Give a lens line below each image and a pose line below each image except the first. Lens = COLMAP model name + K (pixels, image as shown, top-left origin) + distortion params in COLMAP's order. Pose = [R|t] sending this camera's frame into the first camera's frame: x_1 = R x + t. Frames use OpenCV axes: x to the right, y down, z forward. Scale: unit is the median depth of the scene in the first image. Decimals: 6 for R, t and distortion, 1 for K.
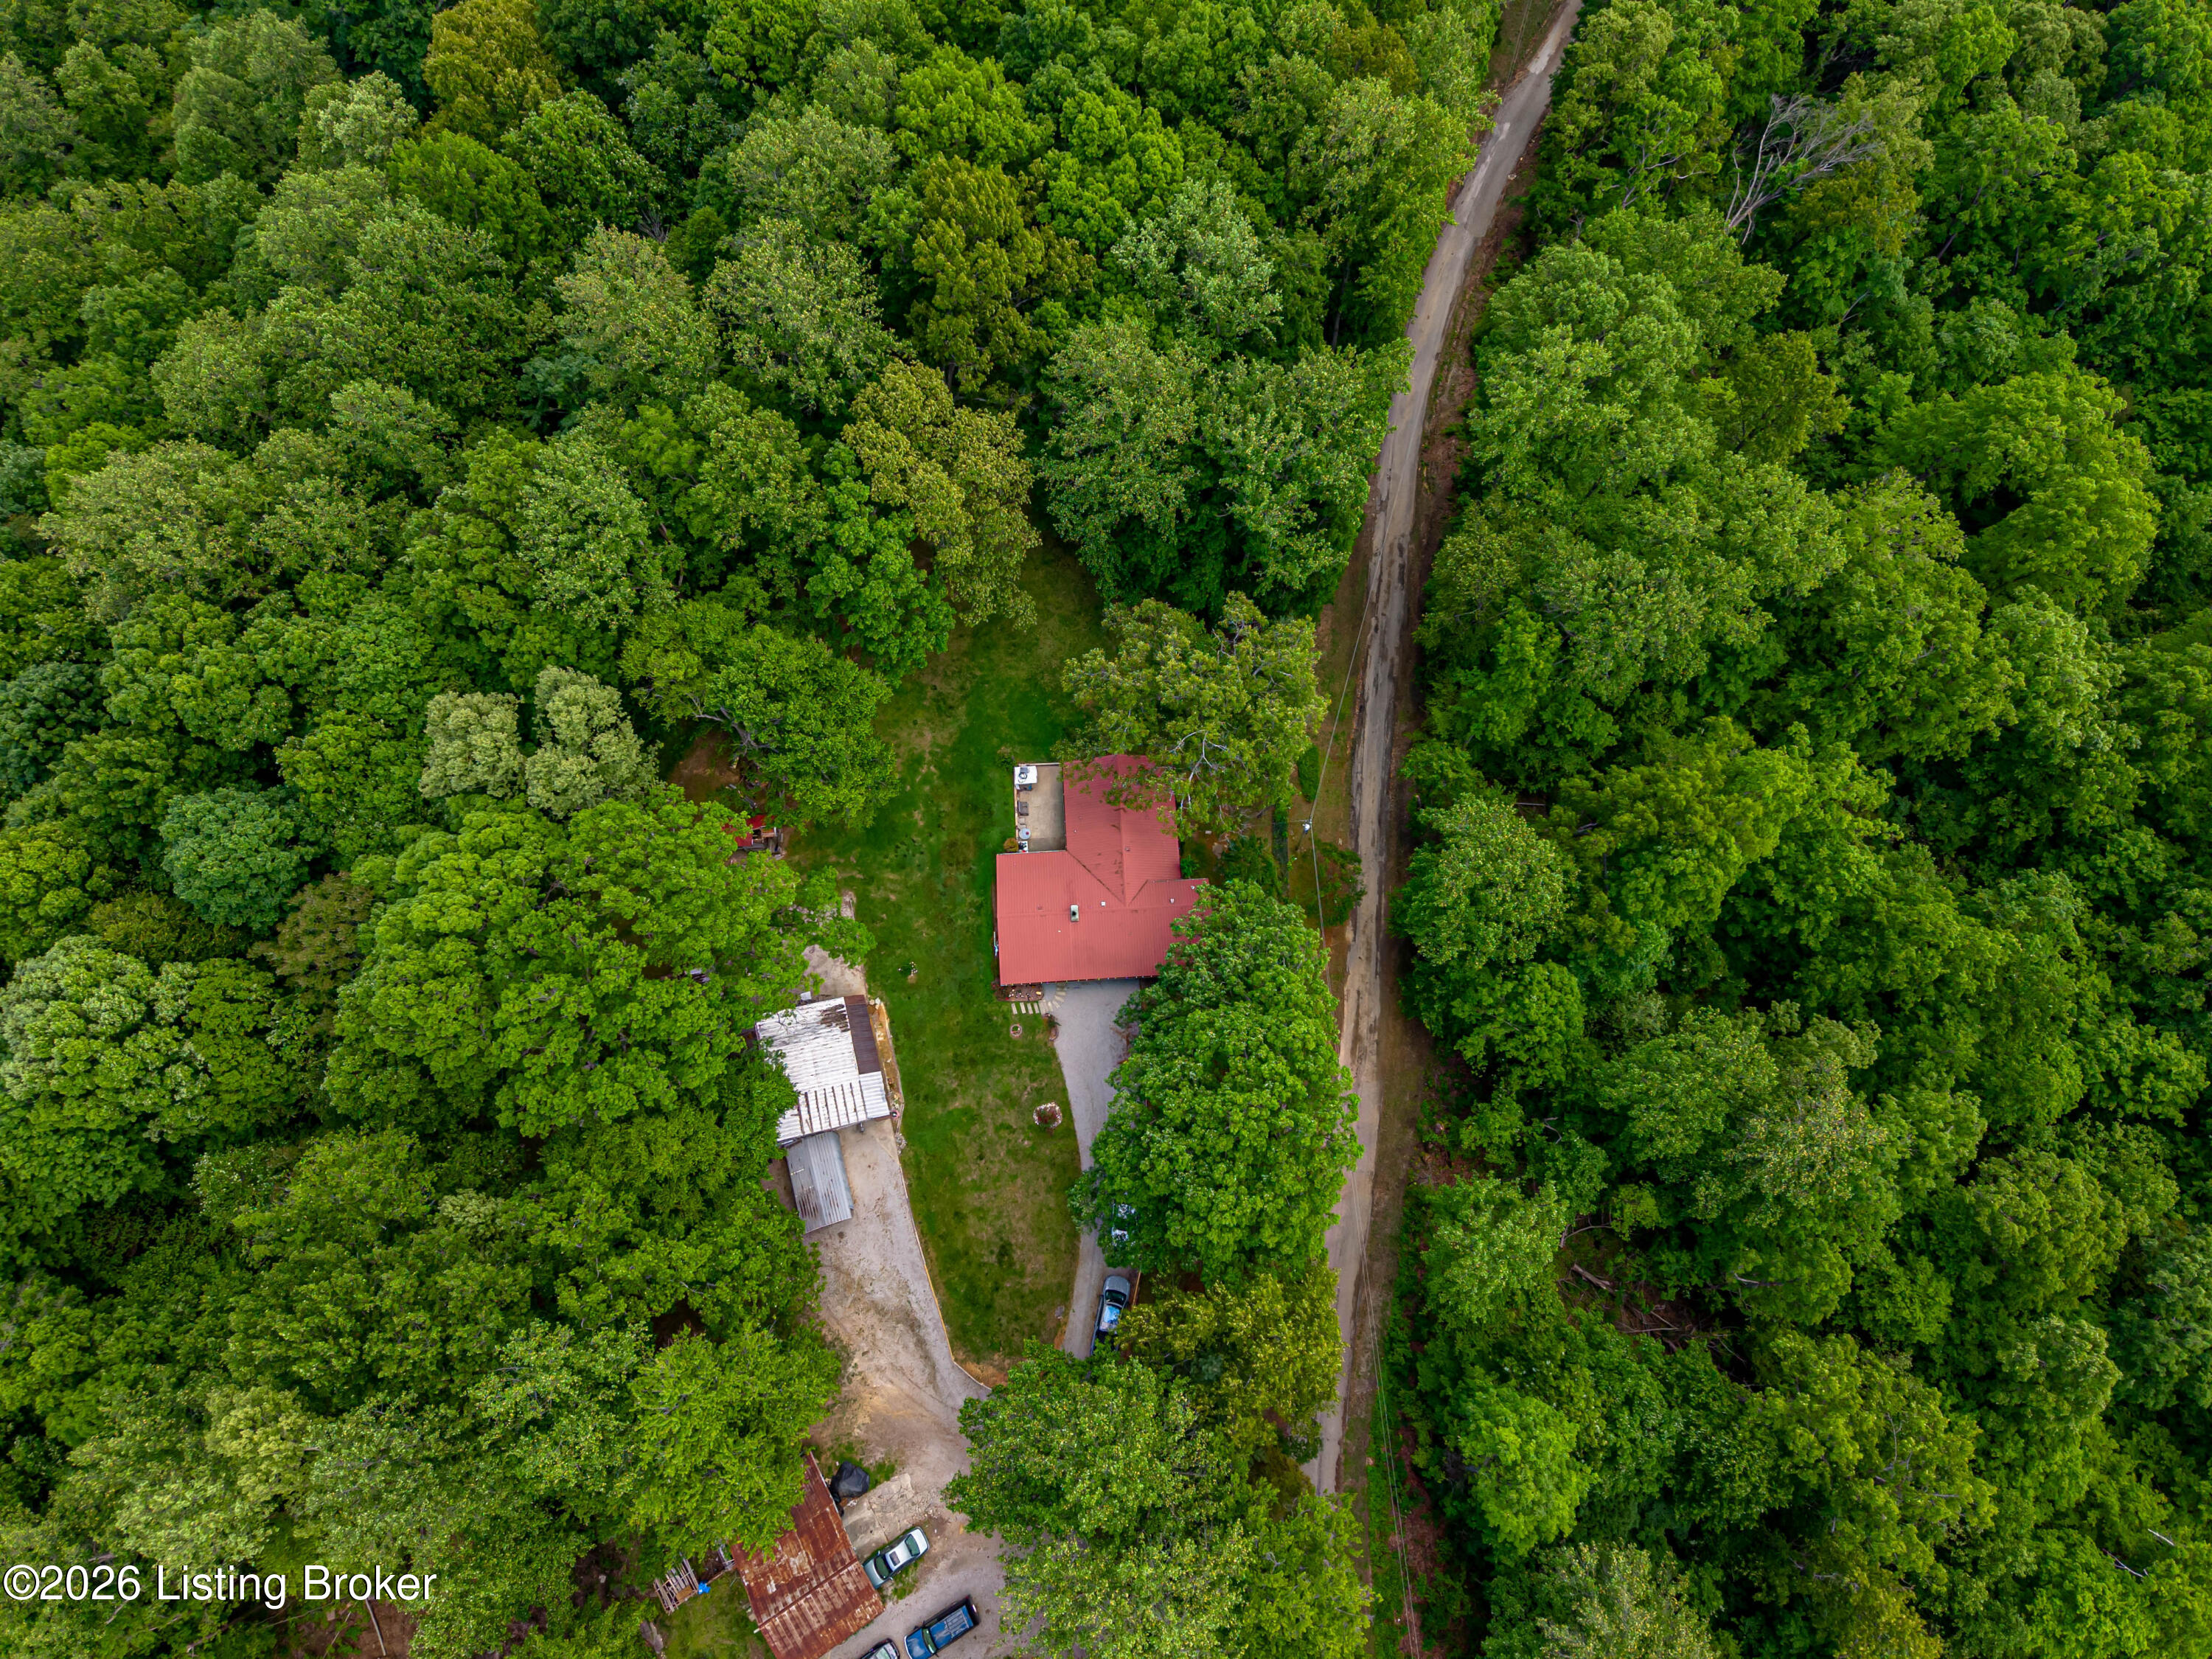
lens RADIAL K [[1409.9, 0, 1141.7], [0, 1409.9, 846.0], [0, 0, 1]] dist [0.090967, -0.062684]
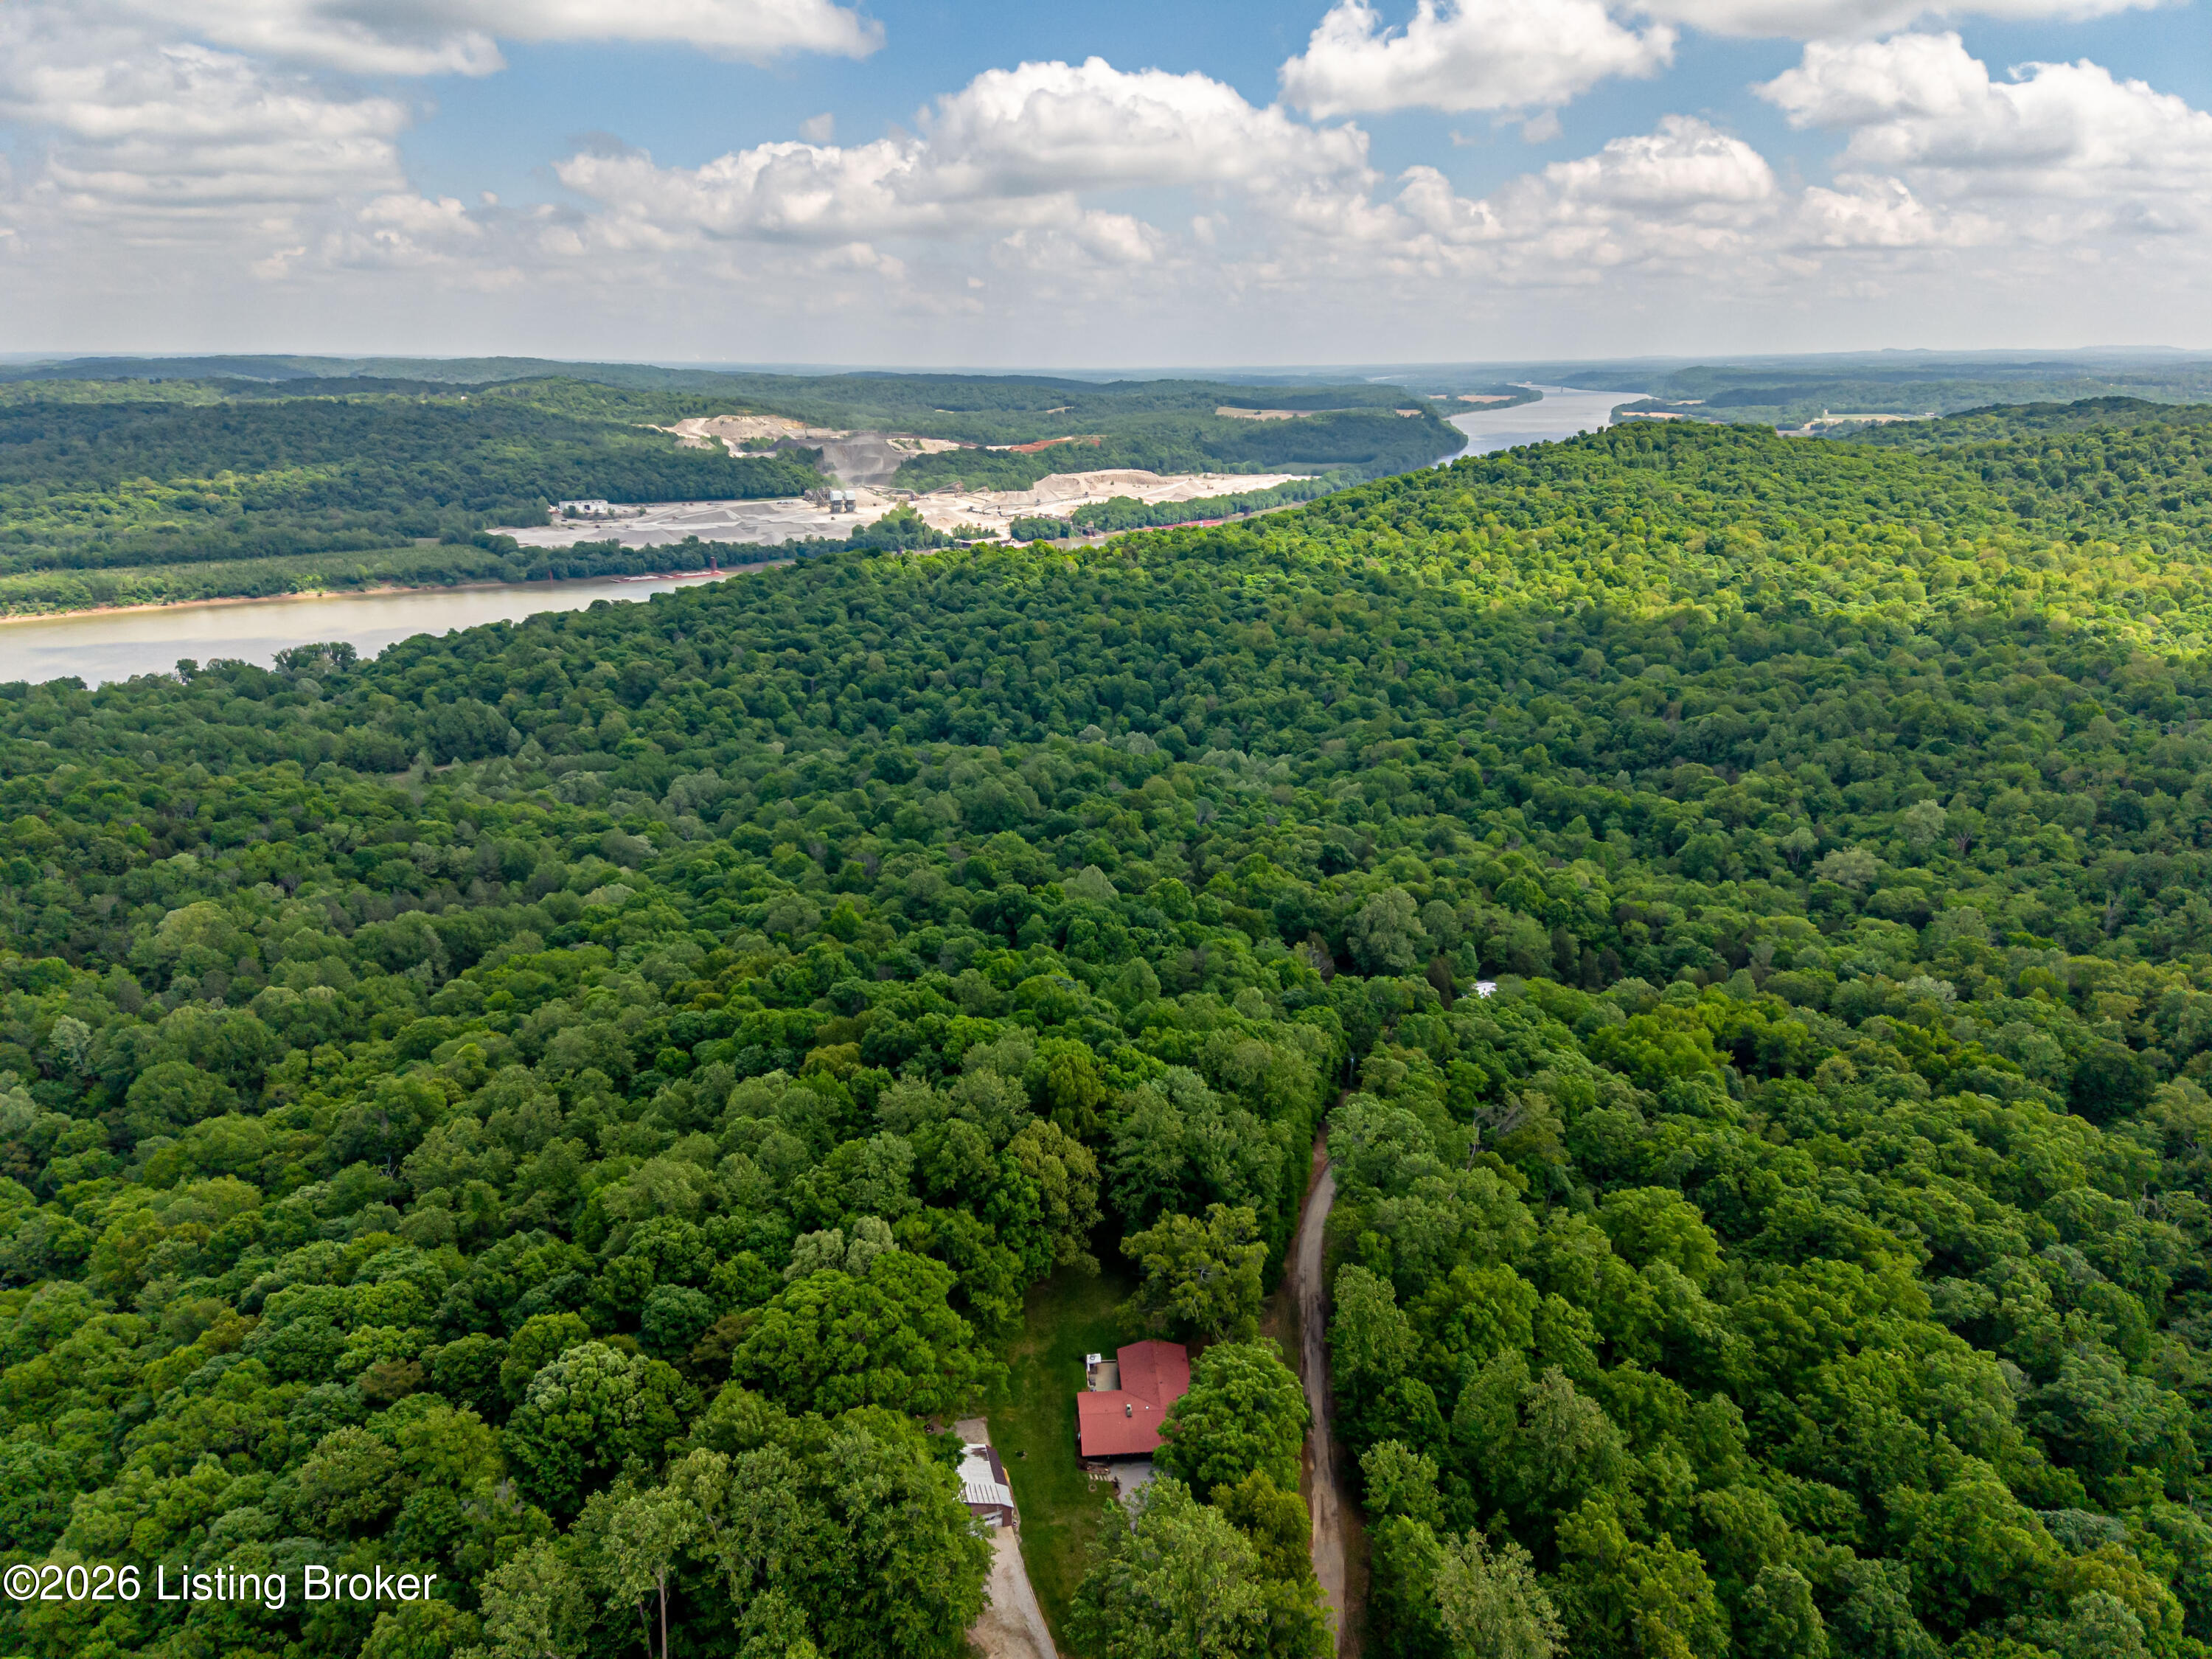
lens RADIAL K [[1409.9, 0, 1136.3], [0, 1409.9, 865.4], [0, 0, 1]] dist [0.090967, -0.062684]
pose [[0.999358, -0.024503, 0.026140, -0.070065], [0.035667, 0.611308, -0.790589, 1.008934], [0.003392, 0.791014, 0.611789, -0.505365]]
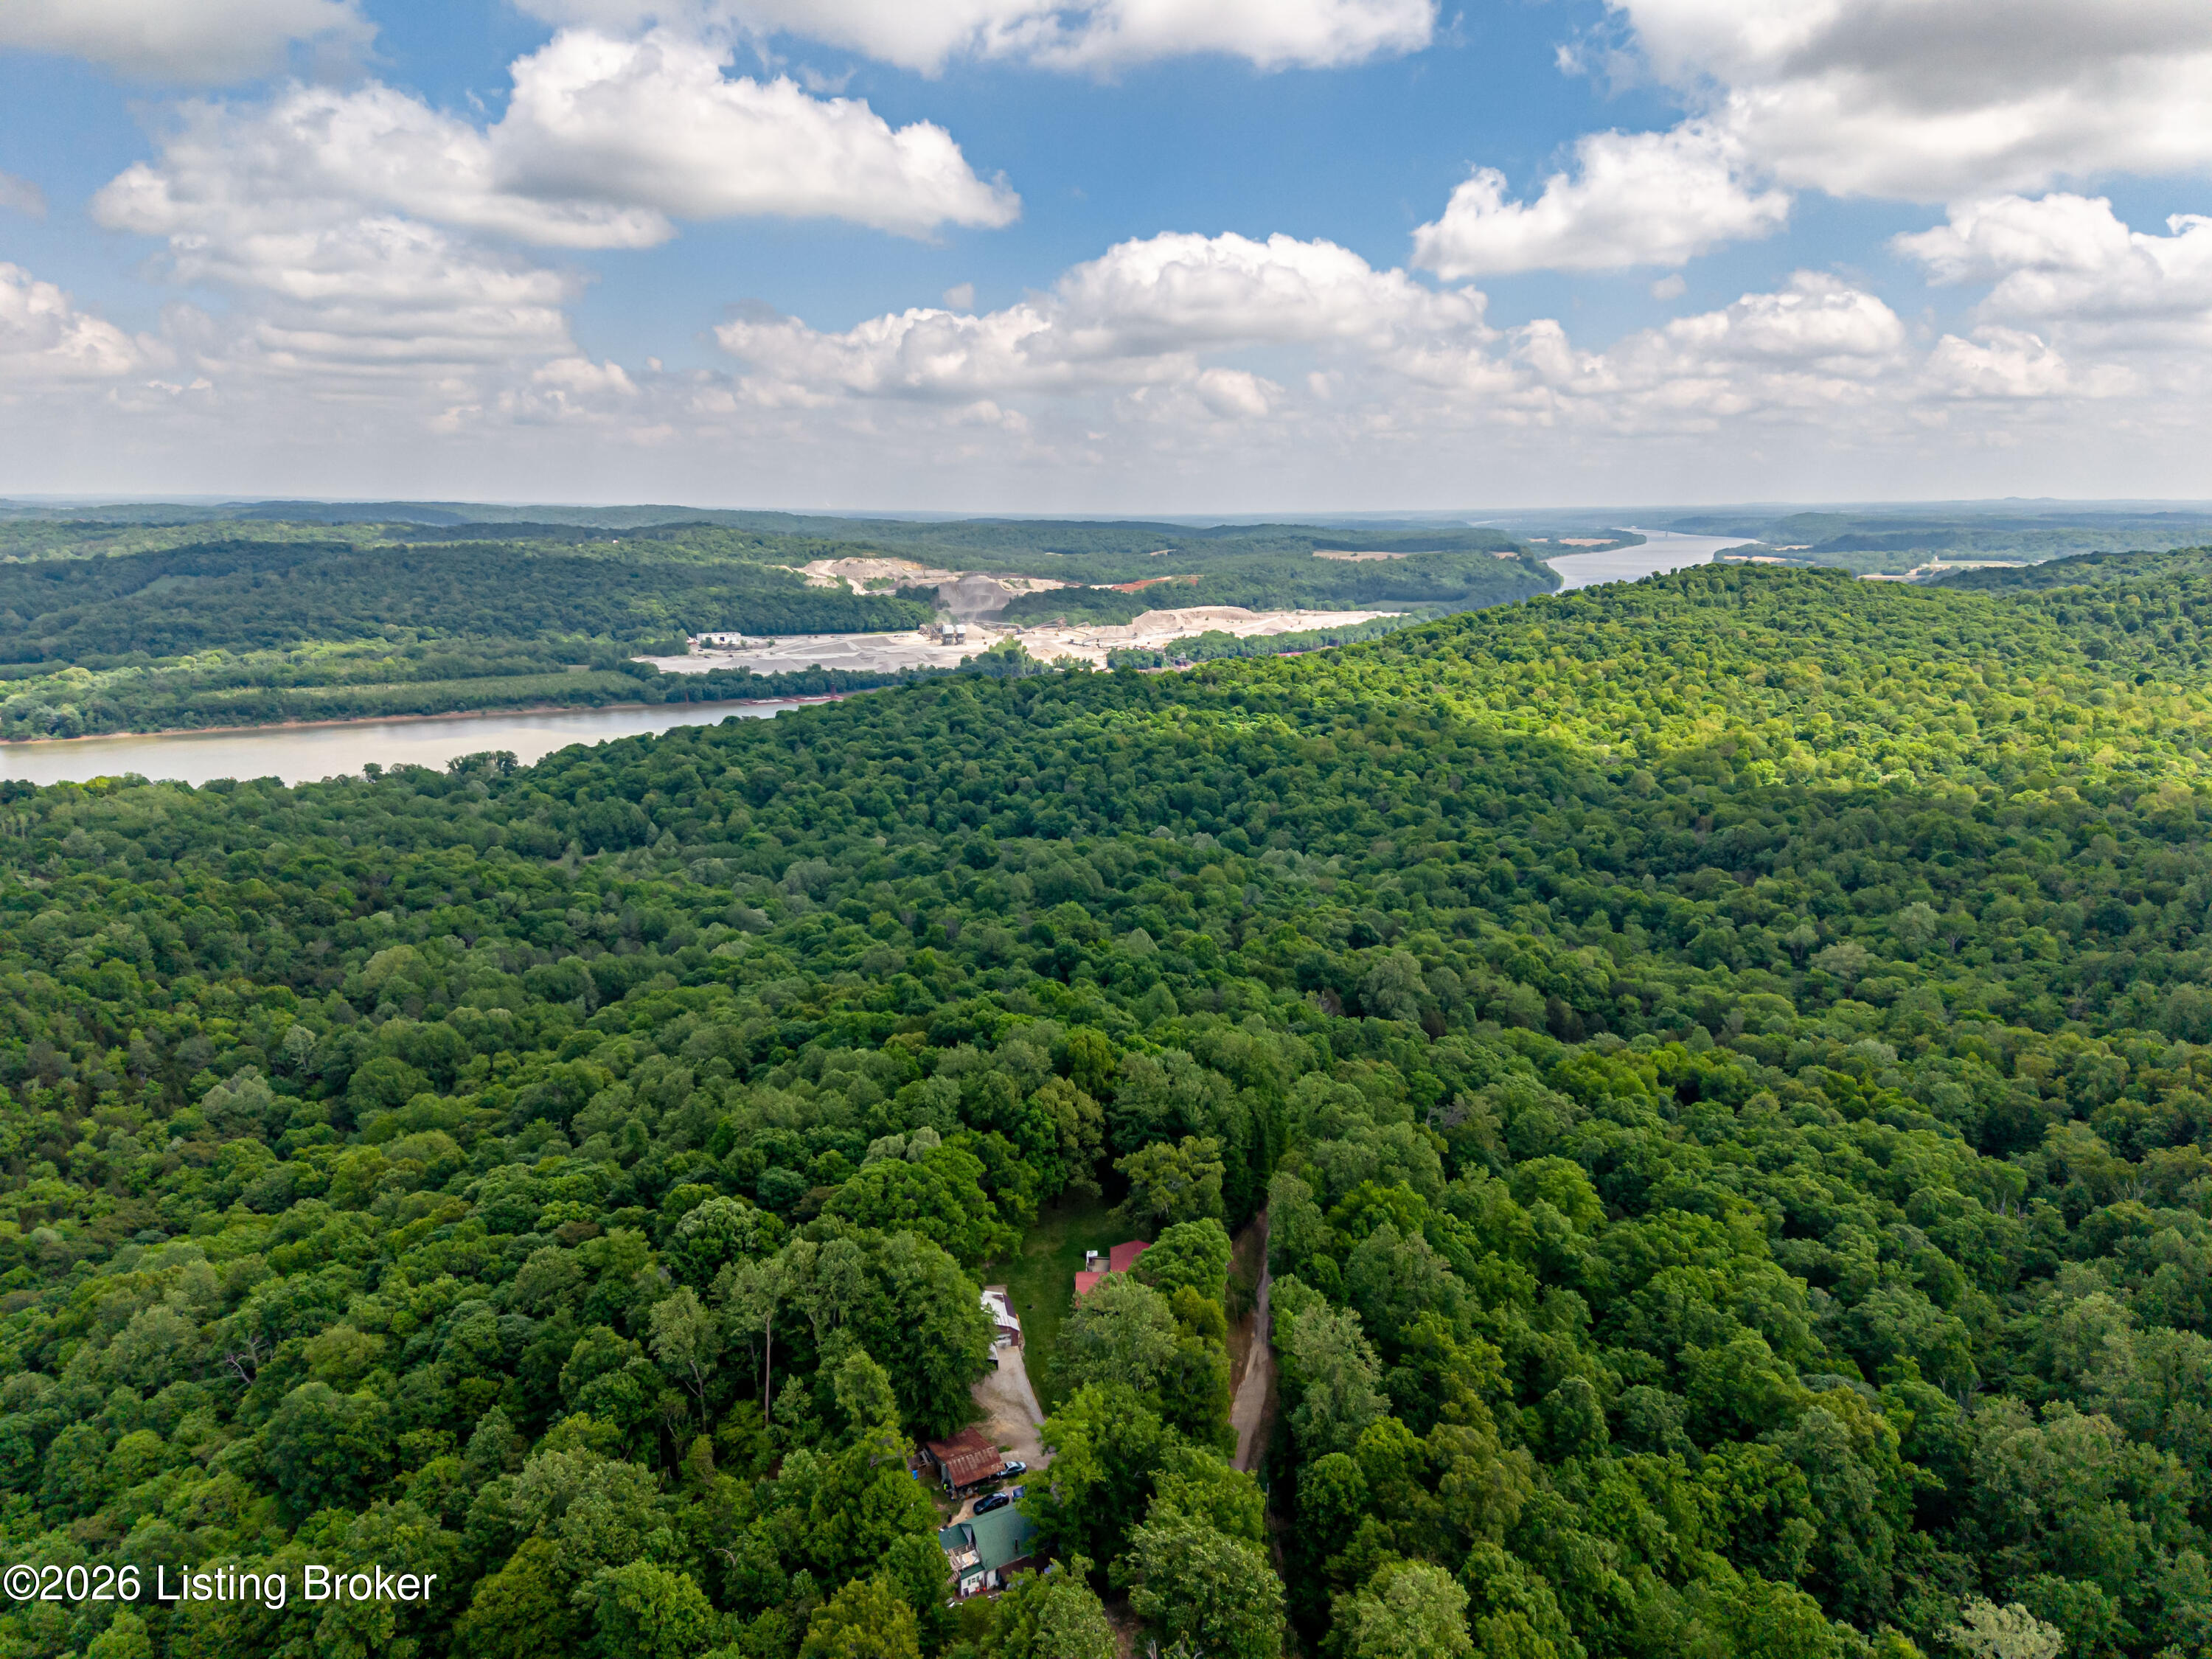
lens RADIAL K [[1409.9, 0, 1113.1], [0, 1409.9, 832.0], [0, 0, 1]] dist [0.090967, -0.062684]
pose [[0.998358, 0.001181, -0.057275, 0.077134], [-0.049648, 0.516661, -0.854750, 1.595303], [0.028582, 0.856189, 0.515871, -0.700514]]
